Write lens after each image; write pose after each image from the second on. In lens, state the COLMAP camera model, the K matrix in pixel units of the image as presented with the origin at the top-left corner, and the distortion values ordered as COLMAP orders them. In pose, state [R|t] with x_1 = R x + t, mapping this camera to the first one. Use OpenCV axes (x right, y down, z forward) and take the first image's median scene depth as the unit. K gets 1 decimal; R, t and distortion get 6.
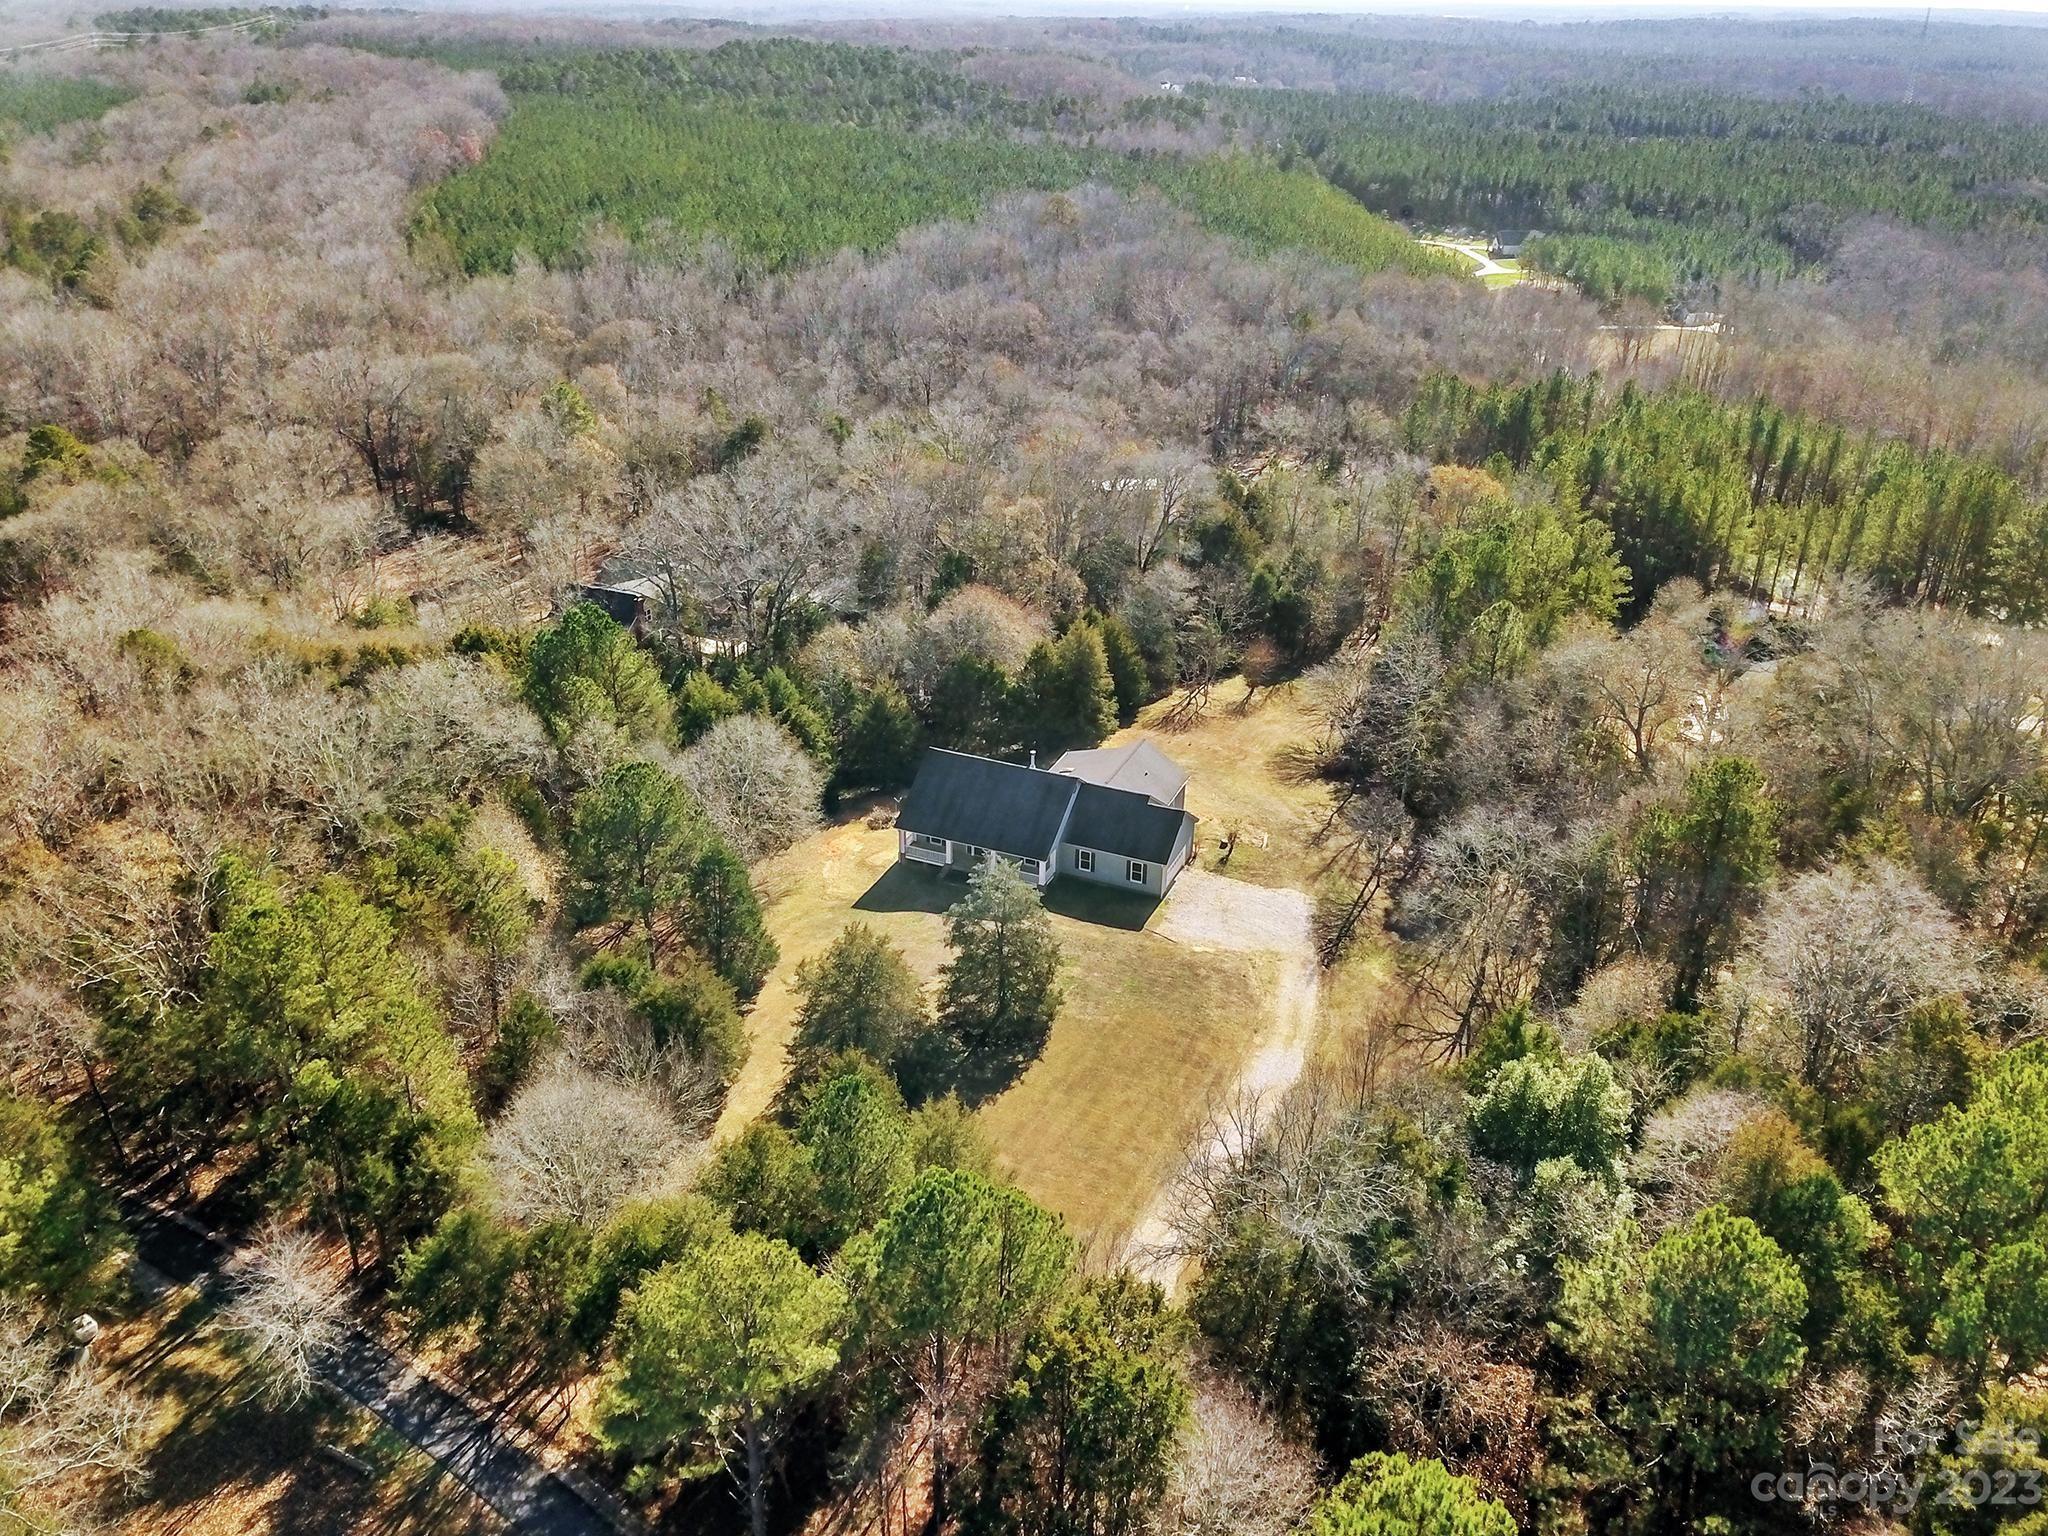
lens RADIAL K [[1551.3, 0, 1028.2], [0, 1551.3, 776.0], [0, 0, 1]] dist [-0.118110, -0.003723]
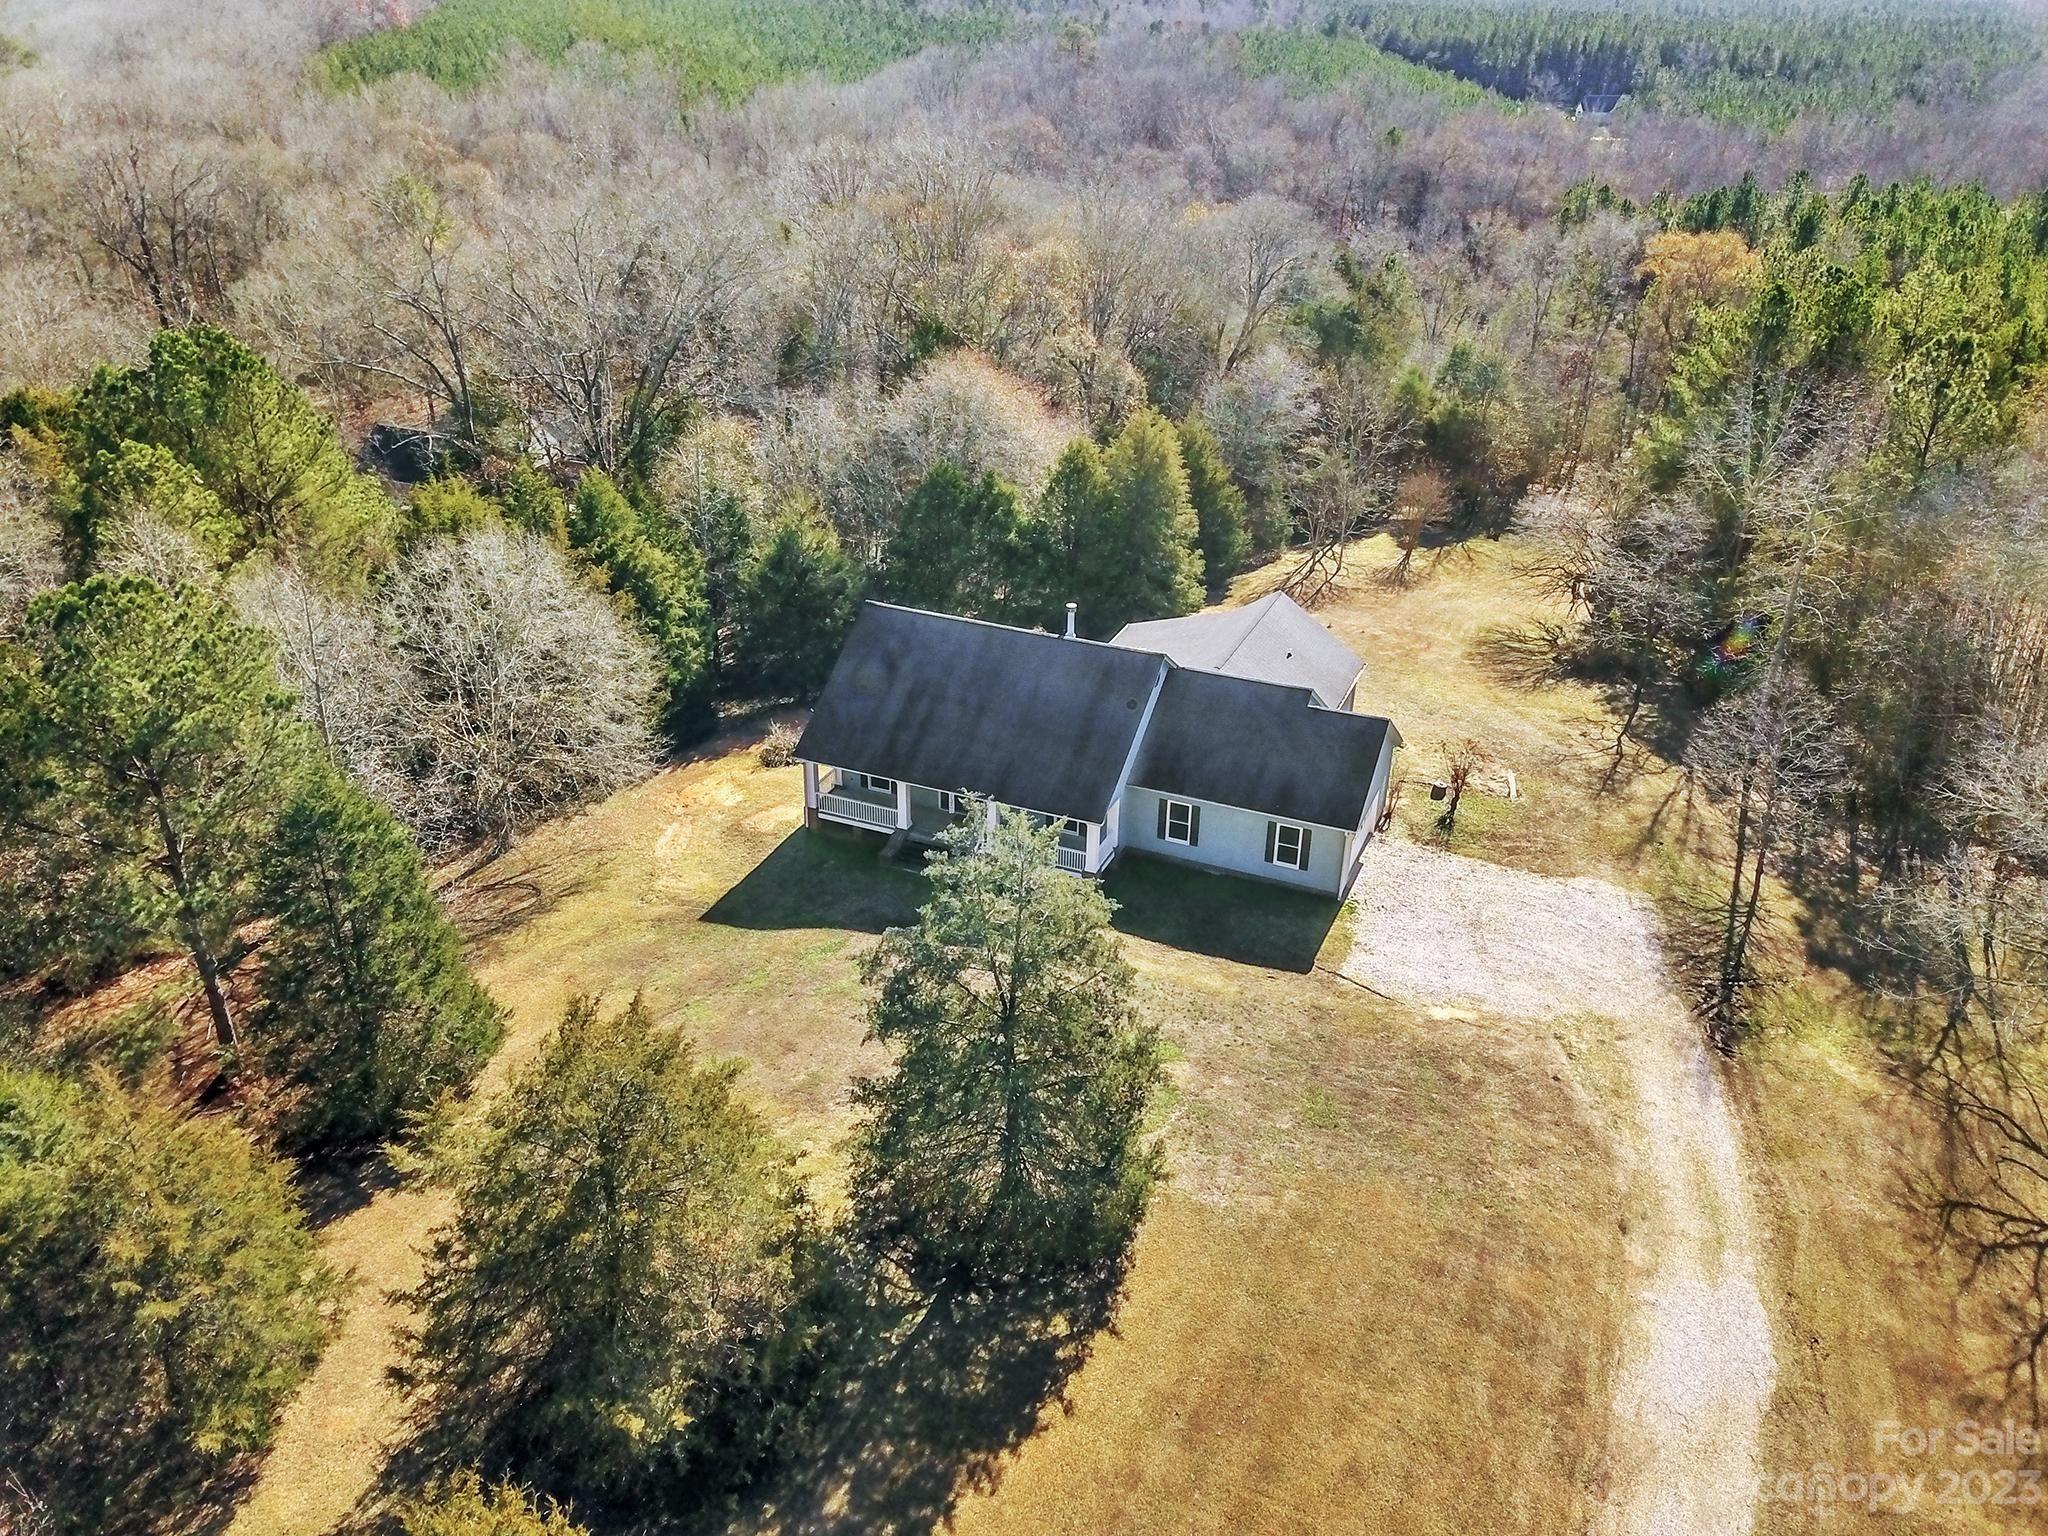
lens RADIAL K [[1551.3, 0, 1023.7], [0, 1551.3, 749.3], [0, 0, 1]] dist [-0.118110, -0.003723]
pose [[0.999984, -0.001403, -0.005495, -0.009379], [0.001411, 0.999998, 0.001364, 0.029562], [0.005493, -0.001372, 0.999984, 0.491643]]
